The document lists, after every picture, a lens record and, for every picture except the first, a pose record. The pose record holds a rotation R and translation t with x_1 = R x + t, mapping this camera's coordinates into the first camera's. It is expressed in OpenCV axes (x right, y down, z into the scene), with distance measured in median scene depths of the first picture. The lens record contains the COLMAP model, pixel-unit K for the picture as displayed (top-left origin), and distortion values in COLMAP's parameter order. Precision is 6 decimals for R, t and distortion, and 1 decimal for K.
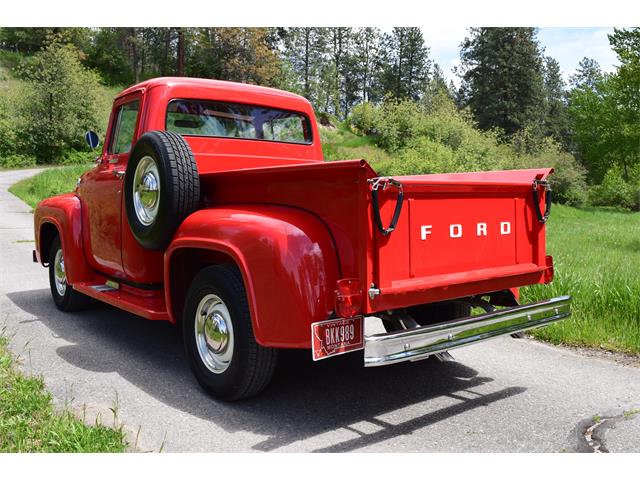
lens RADIAL K [[607.3, 0, 316.3], [0, 607.3, 239.5], [0, 0, 1]] dist [-0.032372, 0.000000]
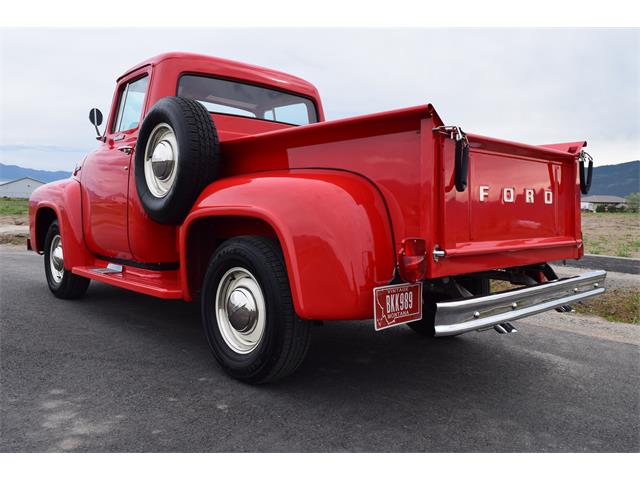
lens RADIAL K [[536.7, 0, 322.7], [0, 536.7, 238.7], [0, 0, 1]] dist [-0.033325, 0.044152]
pose [[0.997132, 0.006780, 0.075375, -0.111497], [-0.005644, 0.999867, -0.015272, 0.063860], [-0.075469, 0.014802, 0.997038, 0.189096]]
